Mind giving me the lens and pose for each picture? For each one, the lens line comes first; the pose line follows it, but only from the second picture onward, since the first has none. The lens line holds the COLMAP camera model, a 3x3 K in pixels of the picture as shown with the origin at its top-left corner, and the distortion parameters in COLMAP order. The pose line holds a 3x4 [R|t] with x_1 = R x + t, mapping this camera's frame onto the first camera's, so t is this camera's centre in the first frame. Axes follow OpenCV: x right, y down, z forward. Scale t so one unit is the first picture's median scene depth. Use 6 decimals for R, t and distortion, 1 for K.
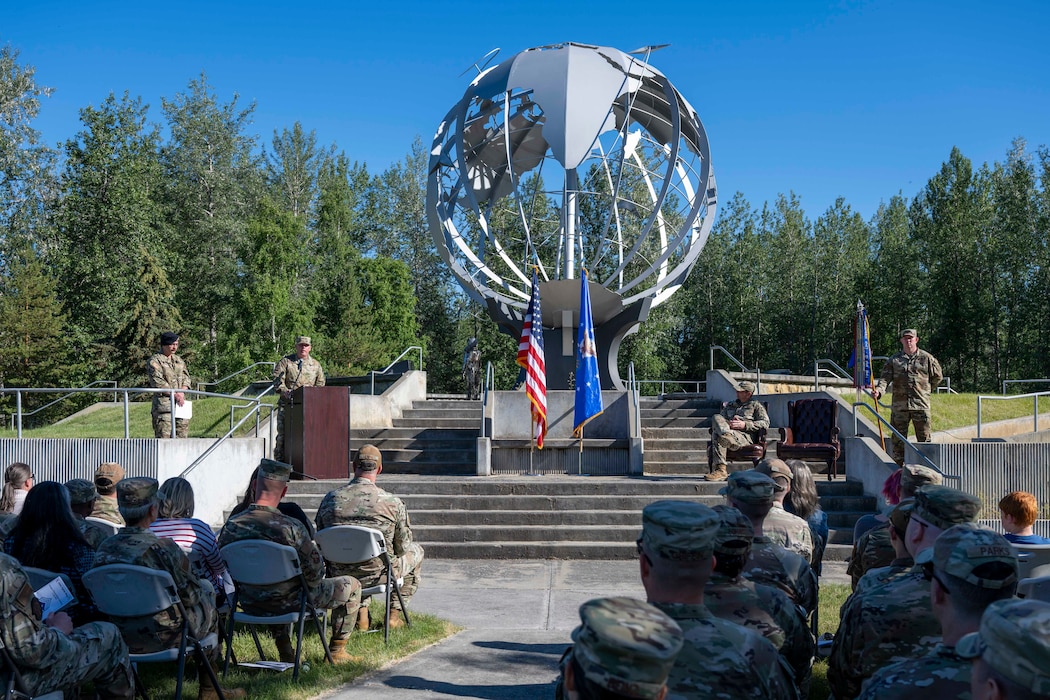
lens RADIAL K [[1866.1, 0, 525.0], [0, 1866.1, 350.0], [0, 0, 1]] dist [0.031154, 0.007423]
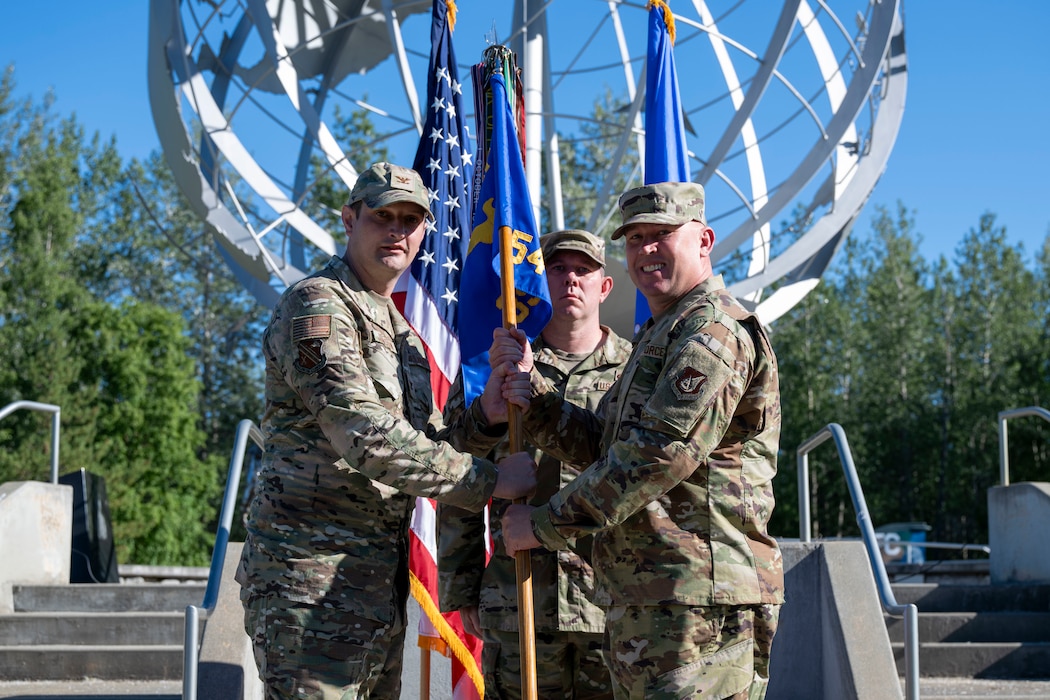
lens RADIAL K [[1866.1, 0, 525.0], [0, 1866.1, 350.0], [0, 0, 1]] dist [0.031154, 0.007423]
pose [[0.998388, 0.007201, 0.056306, 0.001991], [-0.001635, 0.995158, -0.098278, 0.013493], [-0.056741, 0.098027, 0.993565, 0.488865]]
